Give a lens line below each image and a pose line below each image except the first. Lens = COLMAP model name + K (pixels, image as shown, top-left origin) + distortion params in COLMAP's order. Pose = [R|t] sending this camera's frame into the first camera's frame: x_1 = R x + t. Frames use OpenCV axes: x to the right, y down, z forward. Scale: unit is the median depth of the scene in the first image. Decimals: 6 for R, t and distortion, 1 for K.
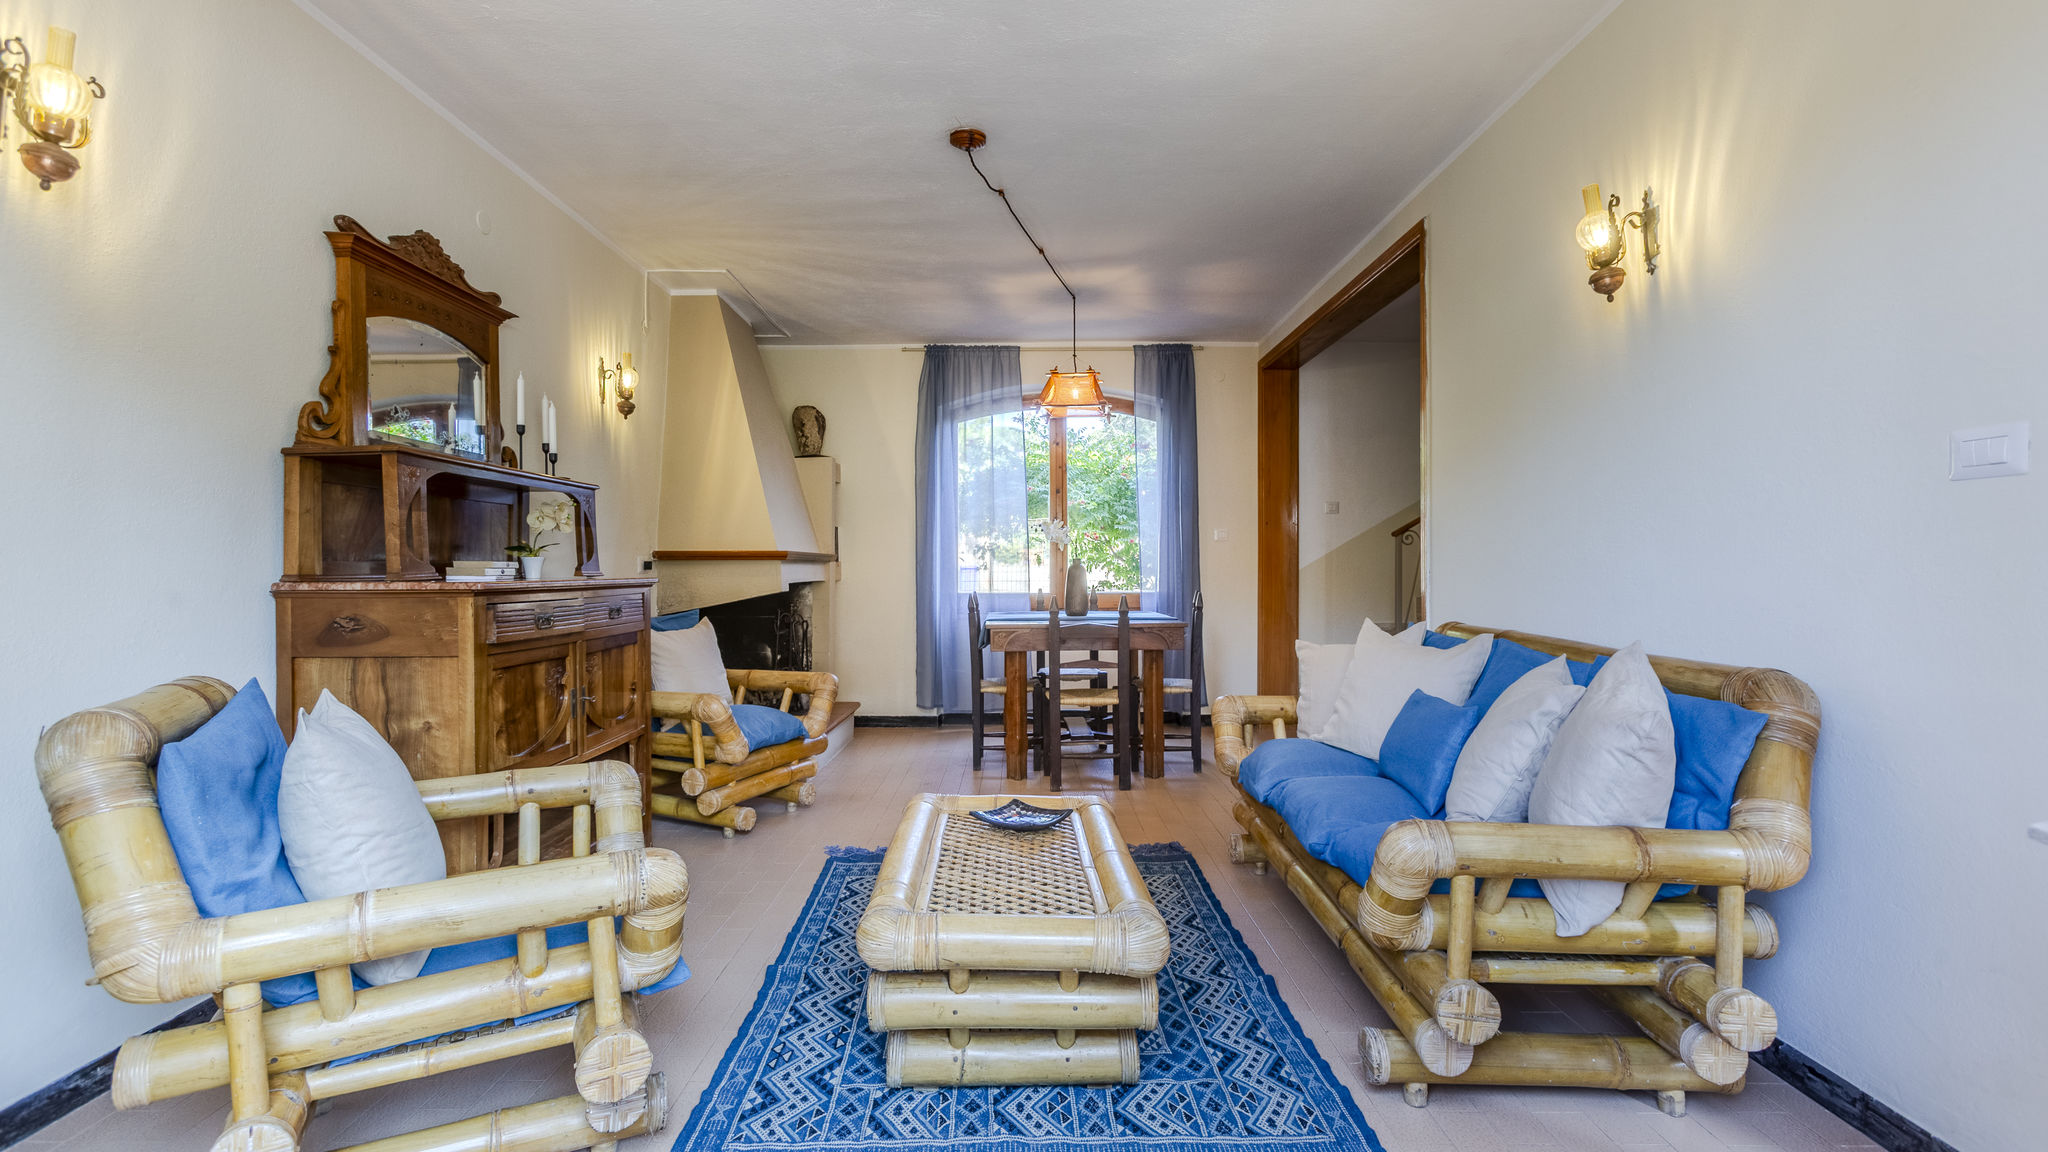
lens RADIAL K [[900.5, 0, 1024.0], [0, 900.5, 576.0], [0, 0, 1]] dist [-0.015898, 0.008979]
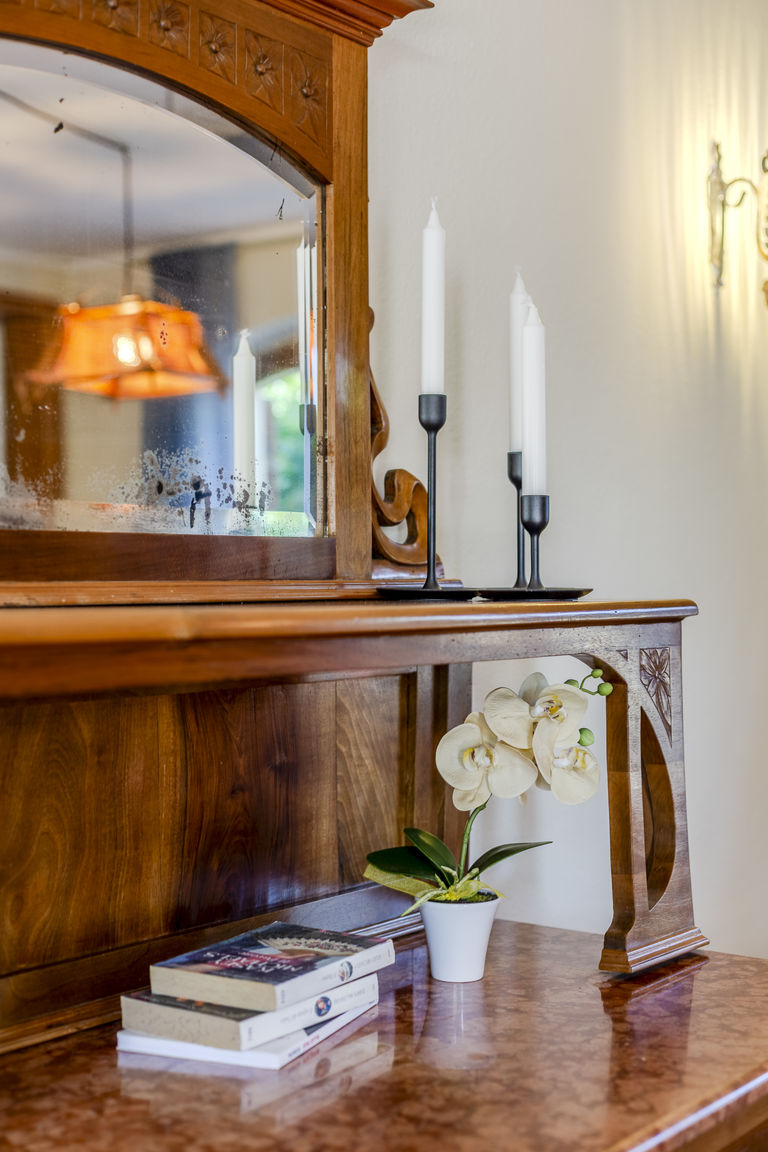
lens RADIAL K [[1665.4, 0, 383.3], [0, 1665.4, 577.7], [0, 0, 1]] dist [0.007552, 0.025070]
pose [[0.800161, 0.008010, -0.599732, -0.266275], [-0.010932, 0.999939, -0.001231, -0.111153], [0.599686, 0.007541, 0.800200, 0.580866]]
